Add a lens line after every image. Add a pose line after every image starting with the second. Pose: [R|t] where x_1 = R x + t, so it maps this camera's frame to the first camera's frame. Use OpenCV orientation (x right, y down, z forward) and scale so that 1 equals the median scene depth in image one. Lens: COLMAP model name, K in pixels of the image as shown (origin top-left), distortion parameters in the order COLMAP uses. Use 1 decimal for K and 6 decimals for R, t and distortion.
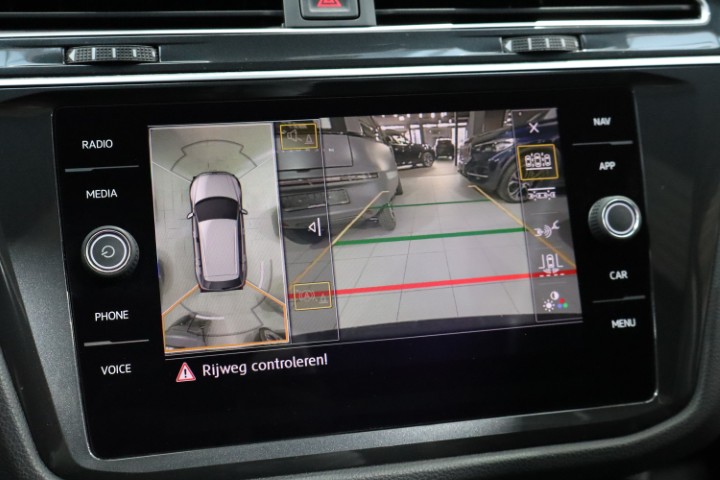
lens RADIAL K [[888.2, 0, 362.7], [0, 888.2, 238.2], [0, 0, 1]] dist [0.026403, 0.000000]
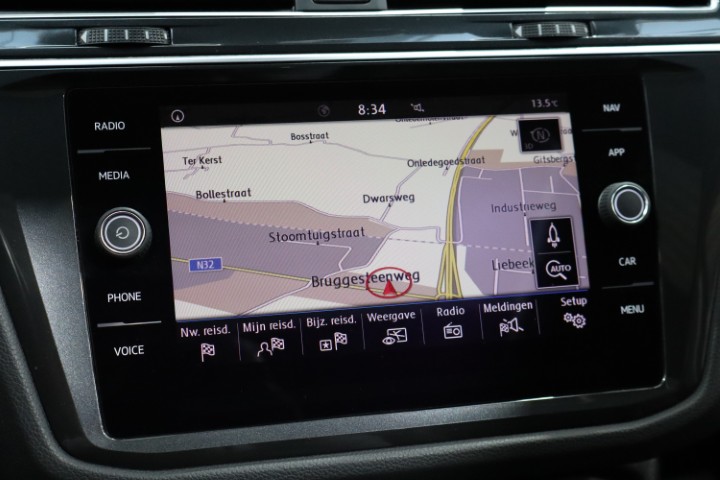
lens RADIAL K [[1007.0, 0, 360.5], [0, 1007.0, 242.1], [0, 0, 1]] dist [0.025469, 0.000000]
pose [[0.999709, 0.004775, 0.023650, -0.040668], [-0.004664, 0.999978, -0.004726, 0.027318], [-0.023672, 0.004614, 0.999709, -0.130361]]
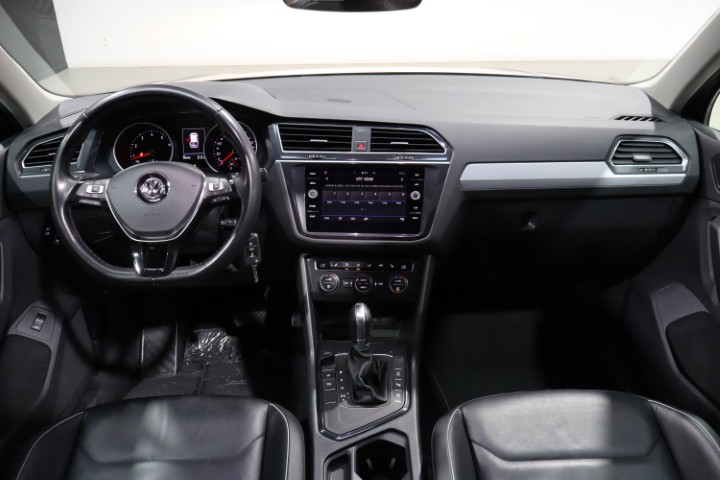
lens RADIAL K [[569.6, 0, 365.9], [0, 569.6, 239.6], [0, 0, 1]] dist [0.015334, 0.010008]
pose [[0.967205, 0.088651, -0.238025, 0.788543], [-0.082445, 0.995948, 0.035921, 0.126177], [0.240244, -0.015119, 0.970595, -2.055584]]
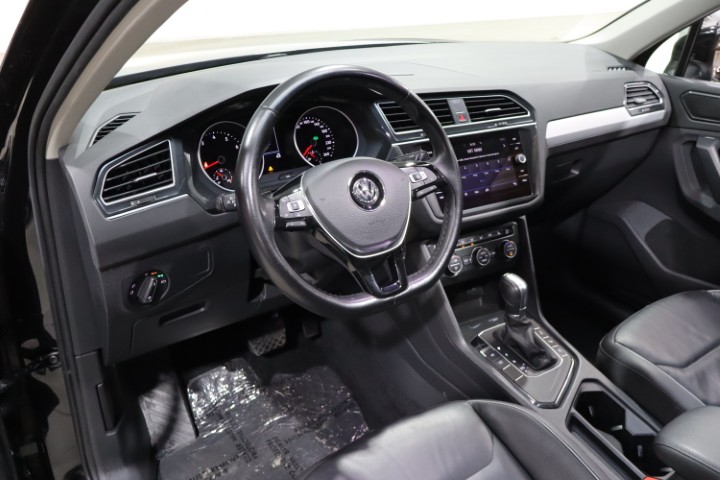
lens RADIAL K [[569.6, 0, 360.6], [0, 569.6, 239.8], [0, 0, 1]] dist [0.015334, 0.010008]
pose [[0.954356, -0.132020, 0.267911, -1.460539], [0.117614, 0.990645, 0.069200, 0.098090], [-0.274540, -0.034531, 0.960955, -1.786074]]
